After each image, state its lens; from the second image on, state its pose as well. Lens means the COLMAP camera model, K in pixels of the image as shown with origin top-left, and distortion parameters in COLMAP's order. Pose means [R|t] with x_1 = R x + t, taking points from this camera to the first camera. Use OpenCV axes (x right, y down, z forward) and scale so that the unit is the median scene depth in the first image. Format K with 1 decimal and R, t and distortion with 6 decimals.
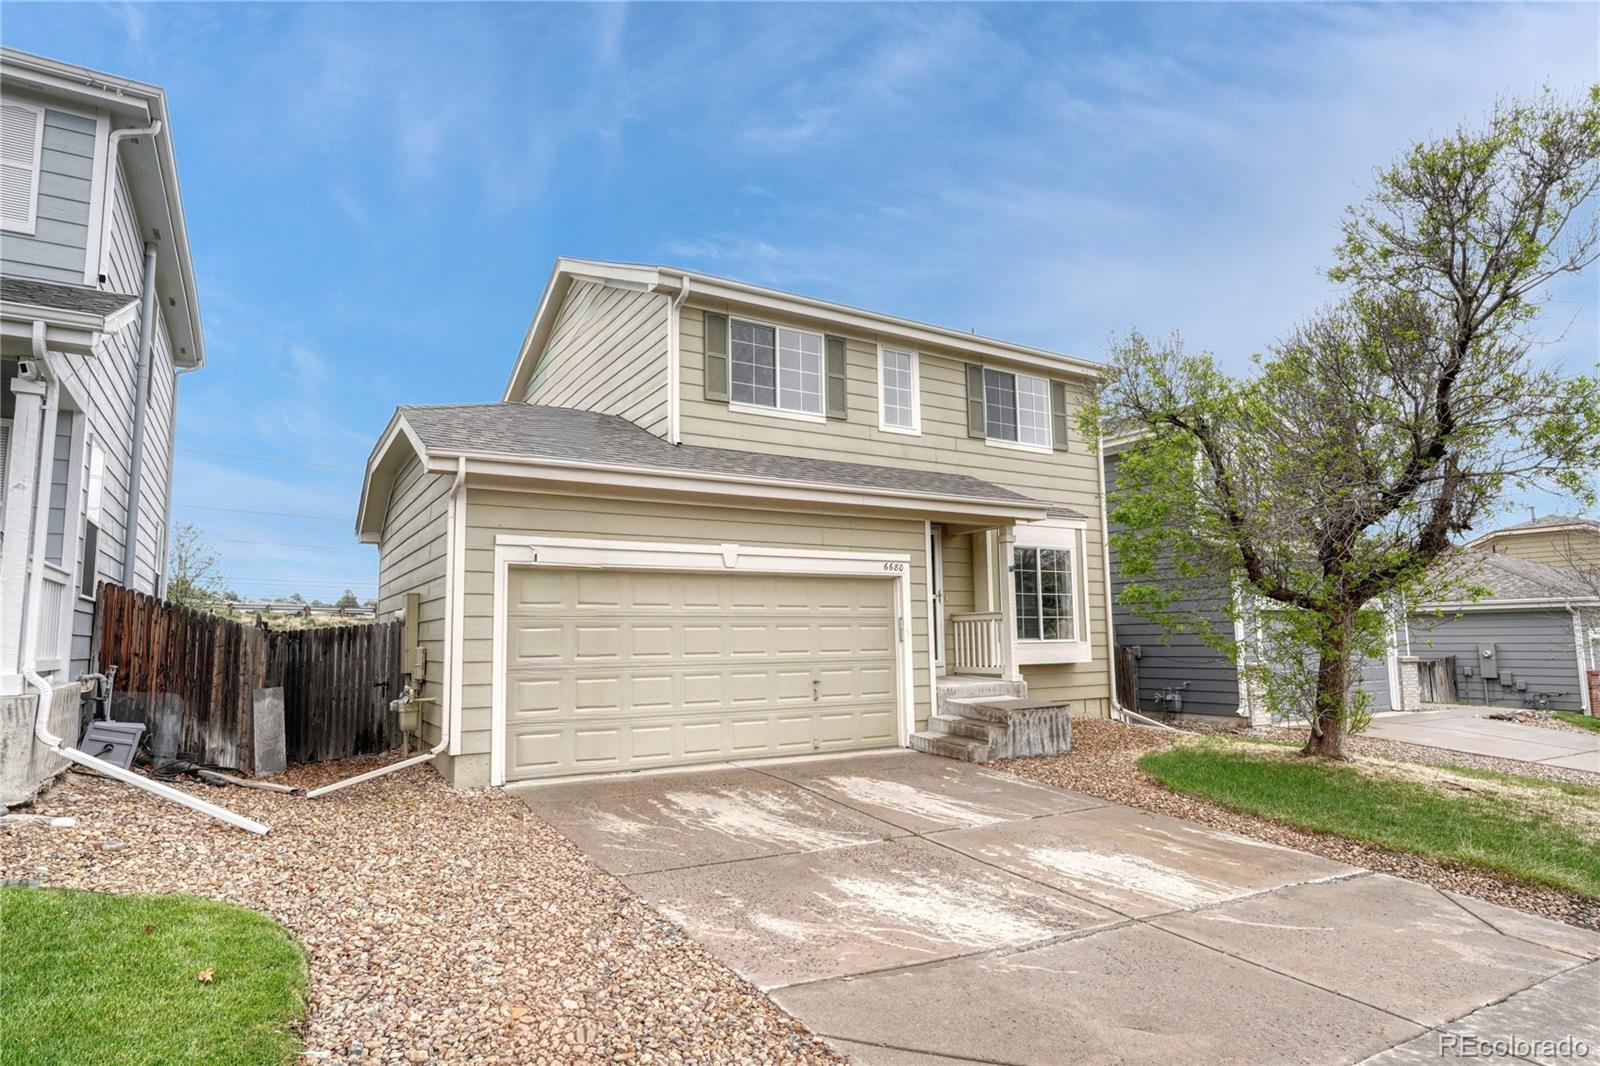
lens RADIAL K [[886.6, 0, 796.9], [0, 886.6, 540.8], [0, 0, 1]] dist [-0.002183, 0.001195]
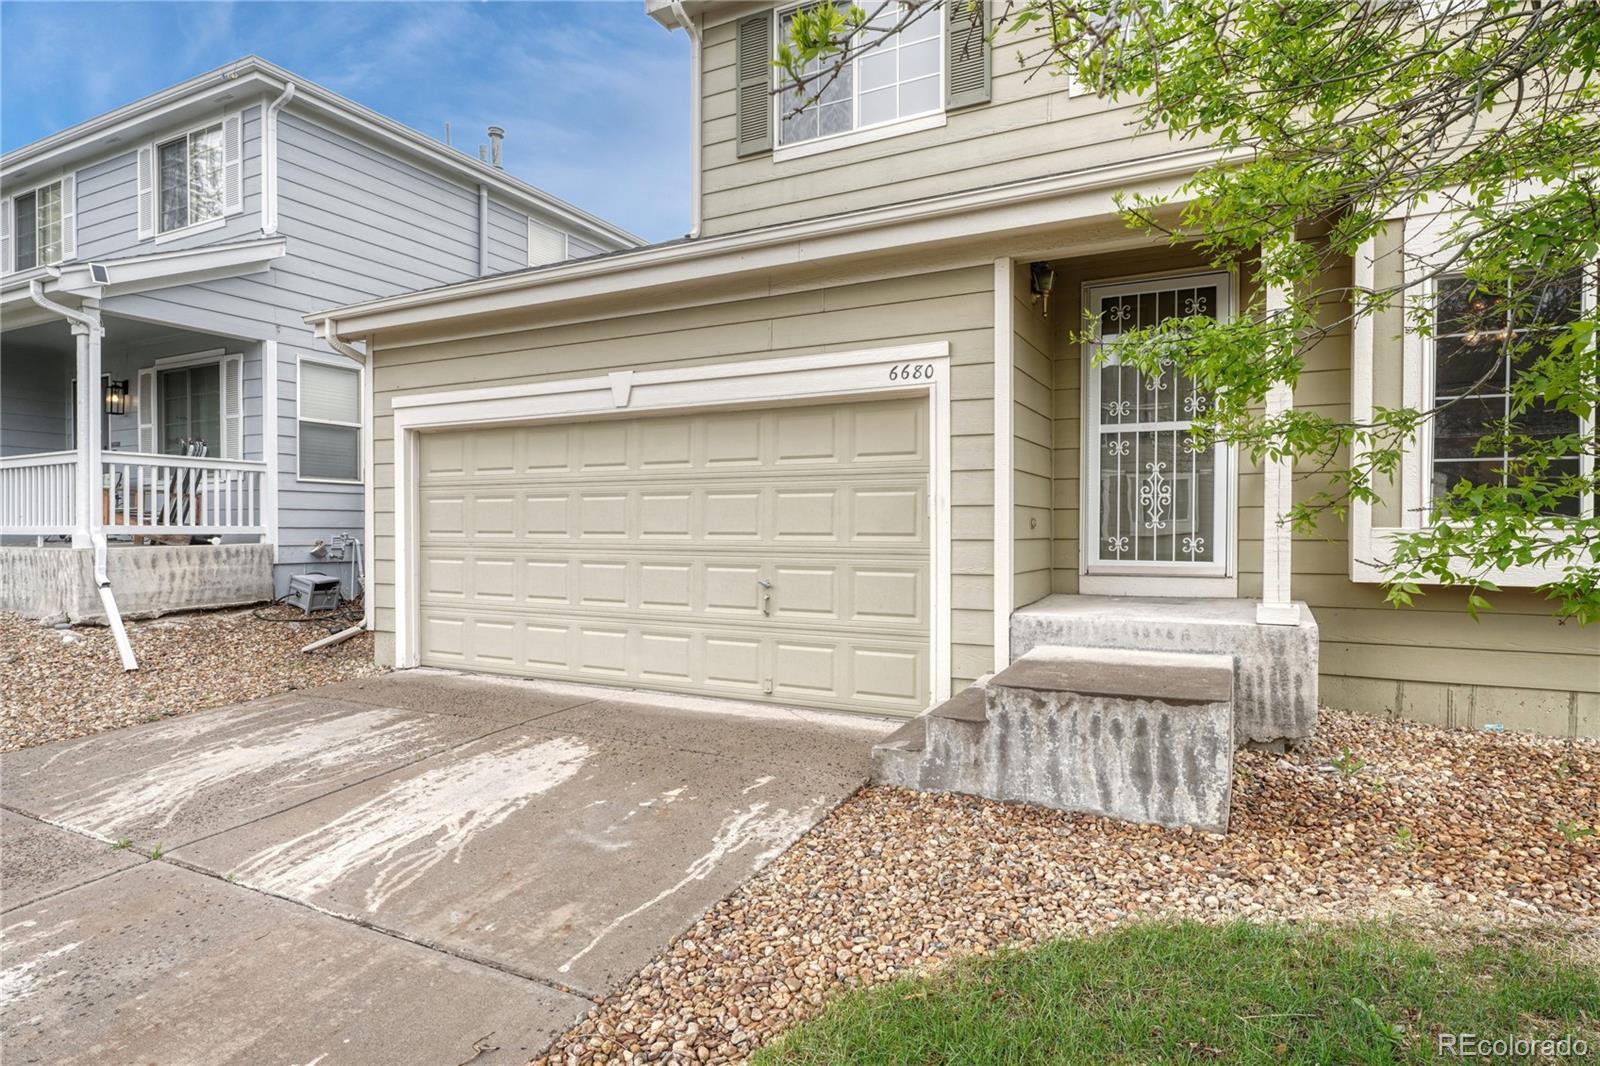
lens RADIAL K [[886.6, 0, 796.9], [0, 886.6, 540.8], [0, 0, 1]] dist [-0.002183, 0.001195]
pose [[0.515905, 0.025538, -0.856265, 0.527225], [0.087265, 0.992789, 0.082187, 0.080433], [0.852190, -0.117122, 0.509956, 0.700096]]
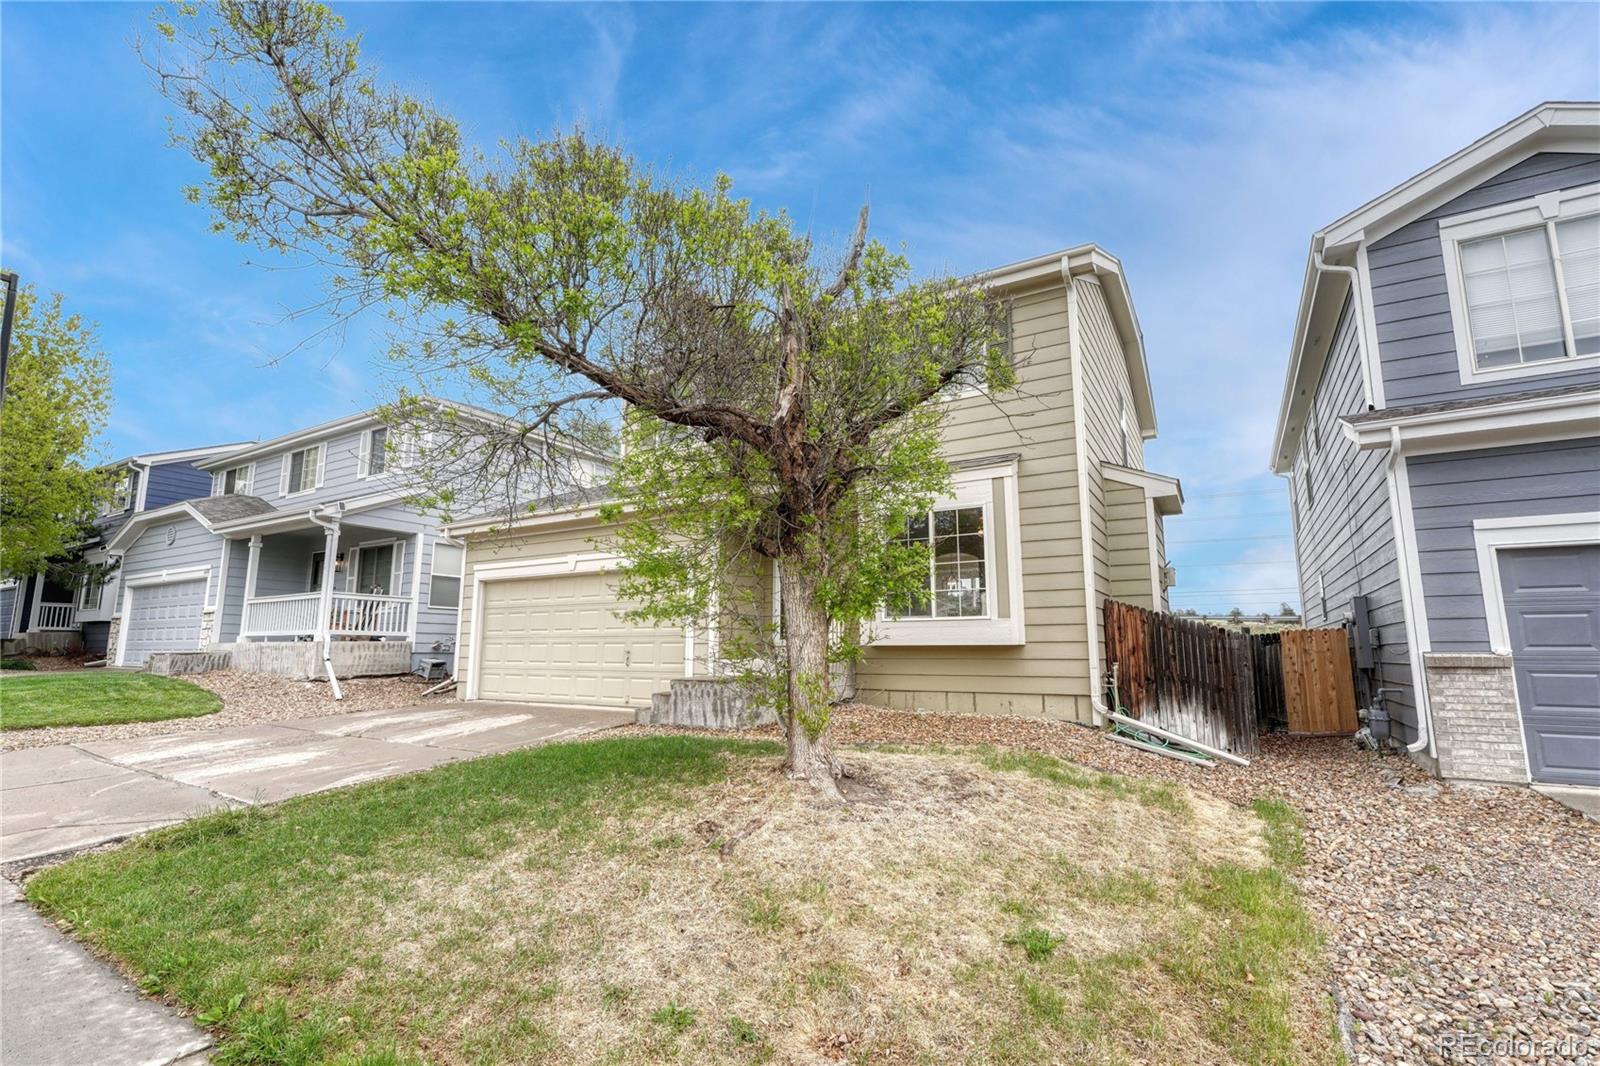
lens RADIAL K [[728.8, 0, 795.6], [0, 728.8, 538.1], [0, 0, 1]] dist [-0.001225, -0.000239]
pose [[0.463962, -0.123803, -0.877161, 1.068668], [0.092696, 0.991535, -0.090915, 0.111192], [0.880992, -0.039129, 0.471511, 0.701695]]
